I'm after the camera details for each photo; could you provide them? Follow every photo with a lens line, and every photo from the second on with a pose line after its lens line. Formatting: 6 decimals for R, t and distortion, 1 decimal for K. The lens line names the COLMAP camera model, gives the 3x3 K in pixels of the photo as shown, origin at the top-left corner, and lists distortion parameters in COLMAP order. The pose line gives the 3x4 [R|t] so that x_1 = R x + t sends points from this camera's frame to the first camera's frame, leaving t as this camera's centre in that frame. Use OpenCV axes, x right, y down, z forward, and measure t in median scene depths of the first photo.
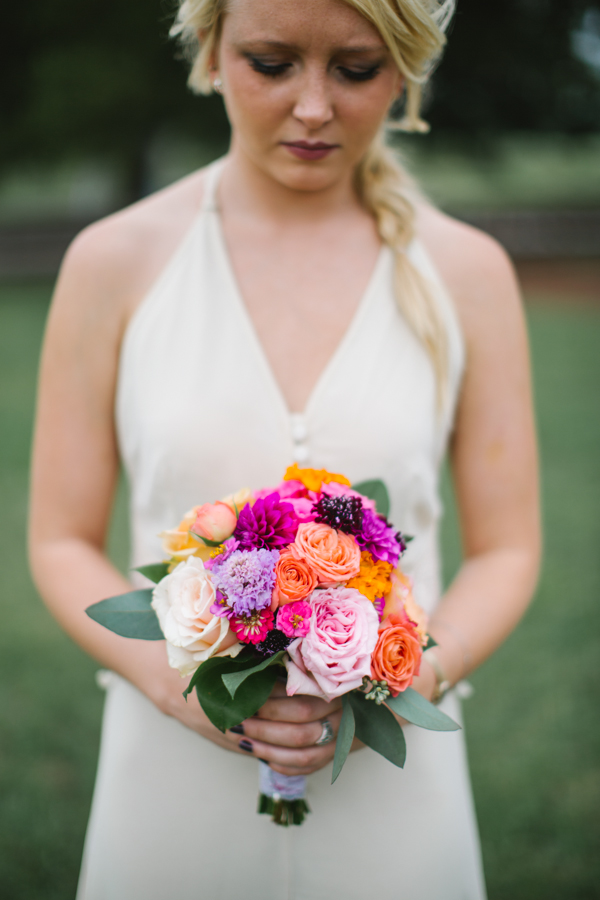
lens RADIAL K [[1293.7, 0, 299.1], [0, 1293.7, 465.0], [0, 0, 1]] dist [-0.184277, 0.338448]
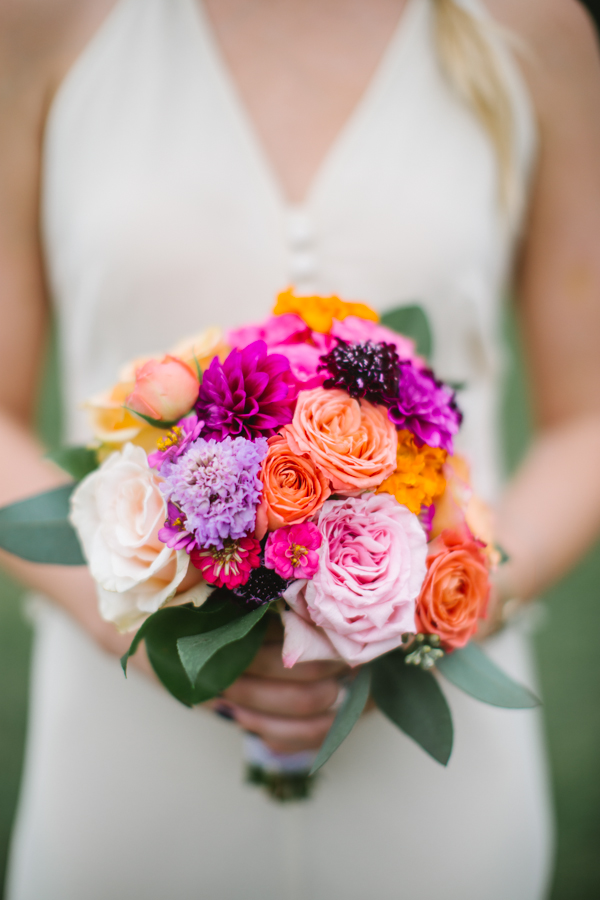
lens RADIAL K [[1293.7, 0, 299.1], [0, 1293.7, 465.0], [0, 0, 1]] dist [-0.184277, 0.338448]
pose [[0.999874, -0.015847, -0.000326, -0.000134], [0.015639, 0.982992, 0.182983, -0.034055], [-0.002579, -0.182965, 0.983116, 0.385302]]
